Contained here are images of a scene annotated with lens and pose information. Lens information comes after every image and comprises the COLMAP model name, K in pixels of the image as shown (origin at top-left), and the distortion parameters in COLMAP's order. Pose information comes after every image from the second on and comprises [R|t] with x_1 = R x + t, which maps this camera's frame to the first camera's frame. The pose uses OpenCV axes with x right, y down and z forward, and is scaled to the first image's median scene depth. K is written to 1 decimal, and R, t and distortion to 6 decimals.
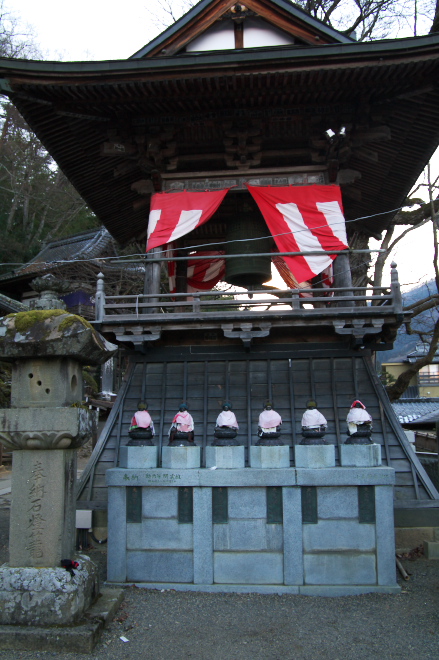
lens RADIAL K [[516.3, 0, 220.1], [0, 516.3, 330.1], [0, 0, 1]] dist [-0.062077, -0.001026]
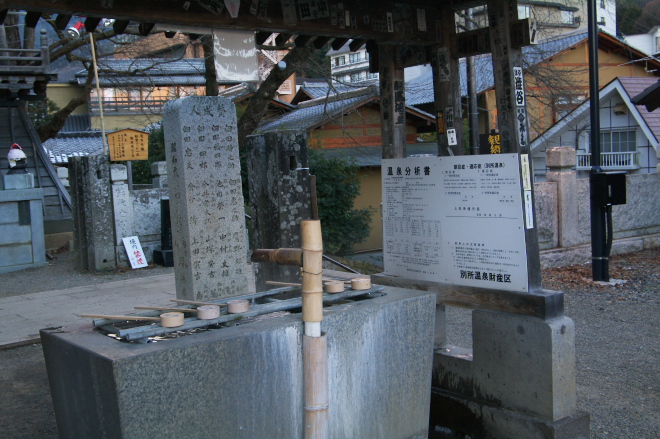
lens RADIAL K [[786.4, 0, 331.0], [0, 786.4, 218.4], [0, 0, 1]] dist [0.034028, 0.000000]
pose [[0.796314, -0.078299, 0.599794, -0.313167], [-0.071031, 0.972622, 0.221273, -0.178246], [-0.600698, -0.218807, 0.768951, -1.070323]]
